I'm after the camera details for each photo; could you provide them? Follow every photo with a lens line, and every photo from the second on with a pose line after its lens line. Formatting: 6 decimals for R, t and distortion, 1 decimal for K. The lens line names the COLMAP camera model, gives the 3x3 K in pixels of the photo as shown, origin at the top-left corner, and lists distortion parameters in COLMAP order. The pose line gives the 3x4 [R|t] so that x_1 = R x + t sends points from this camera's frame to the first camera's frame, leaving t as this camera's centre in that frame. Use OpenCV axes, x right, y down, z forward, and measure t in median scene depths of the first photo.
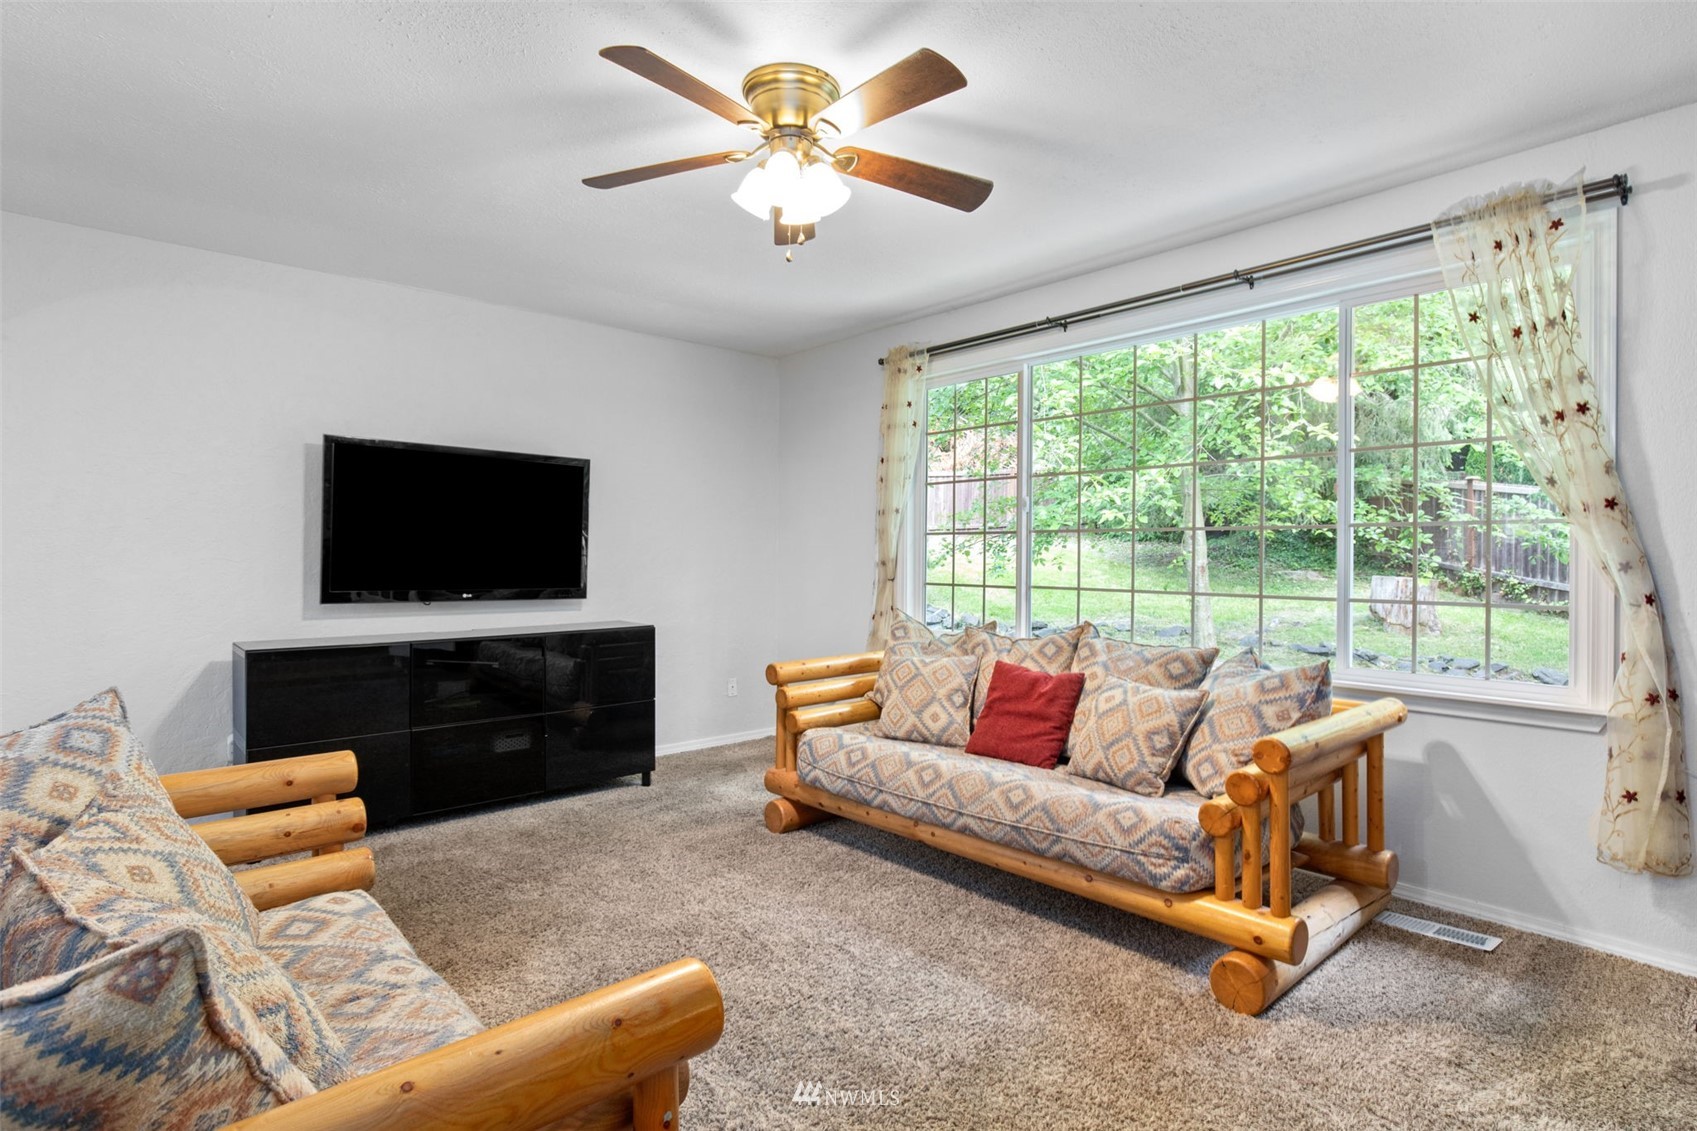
lens RADIAL K [[856.3, 0, 857.5], [0, 856.3, 559.7], [0, 0, 1]] dist [0.001566, 0.000188]
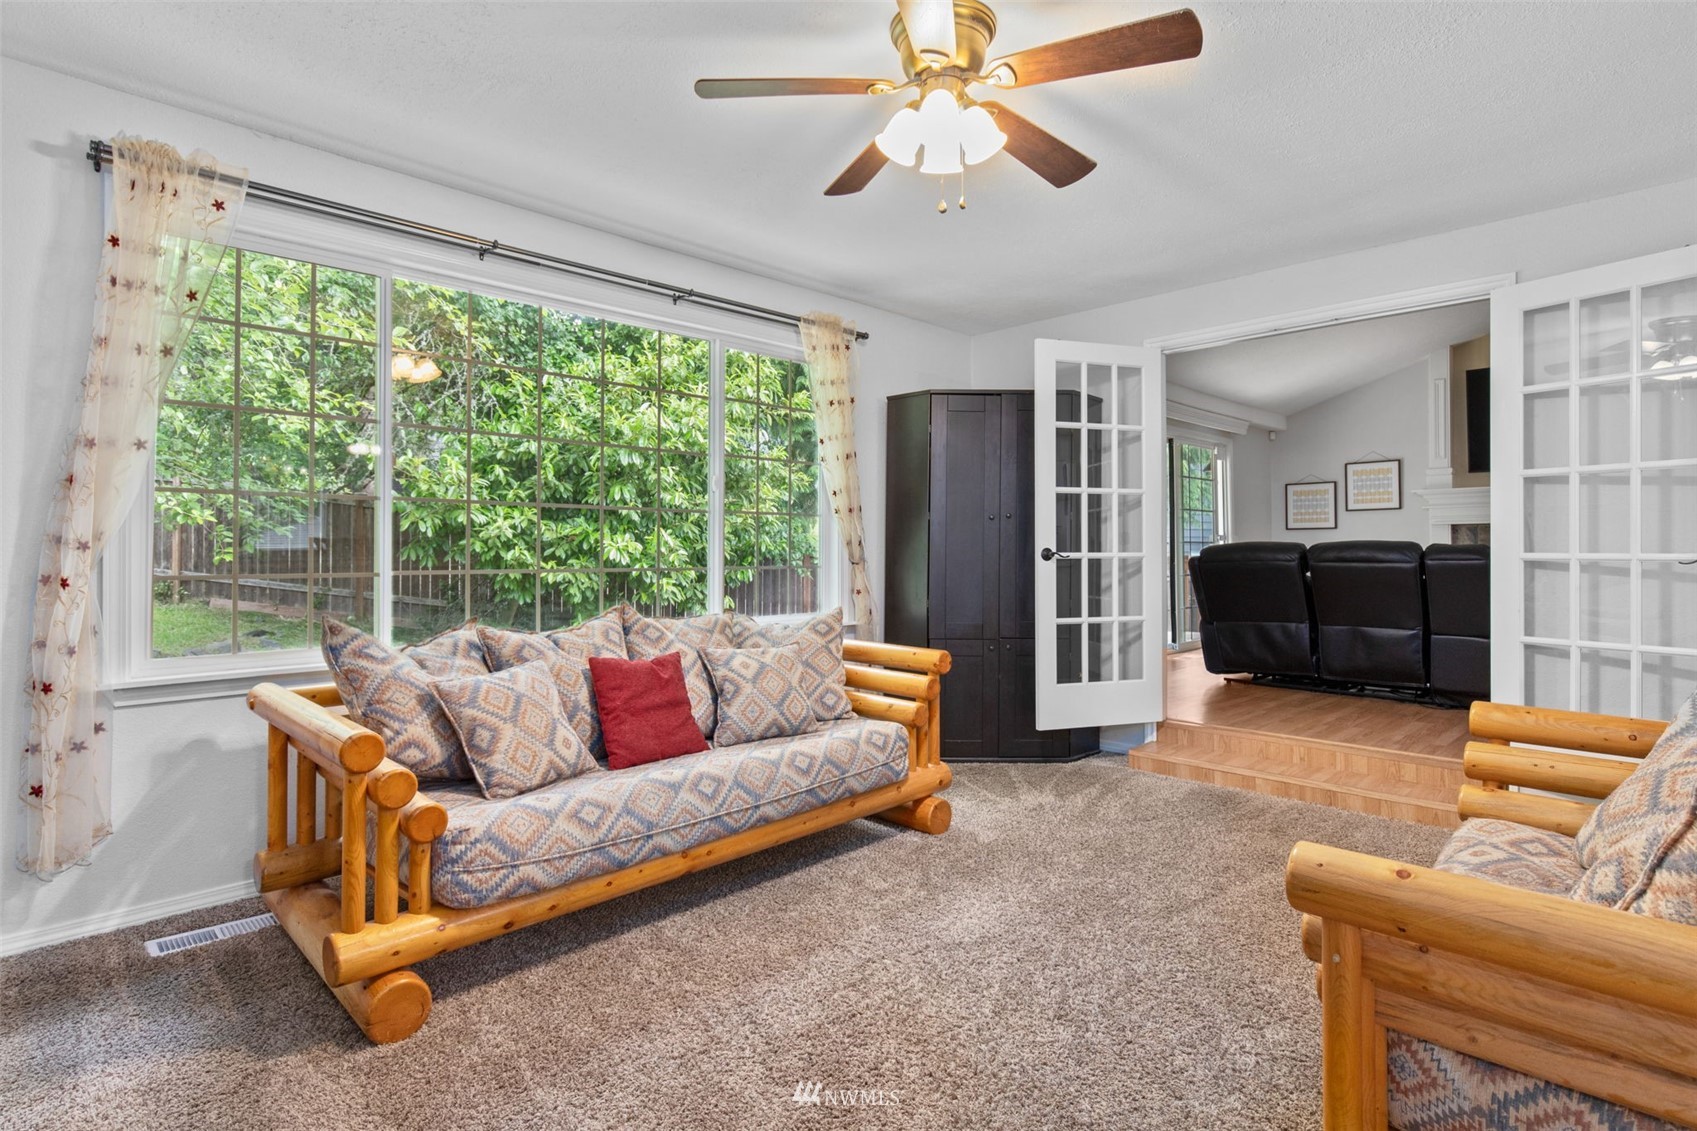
lens RADIAL K [[856.3, 0, 850.9], [0, 856.3, 556.9], [0, 0, 1]] dist [0.001566, 0.000188]
pose [[-0.043791, -0.009621, 0.998994, -0.676534], [0.006913, 0.999927, 0.009933, 0.013252], [-0.999017, 0.007341, -0.043721, 0.778787]]
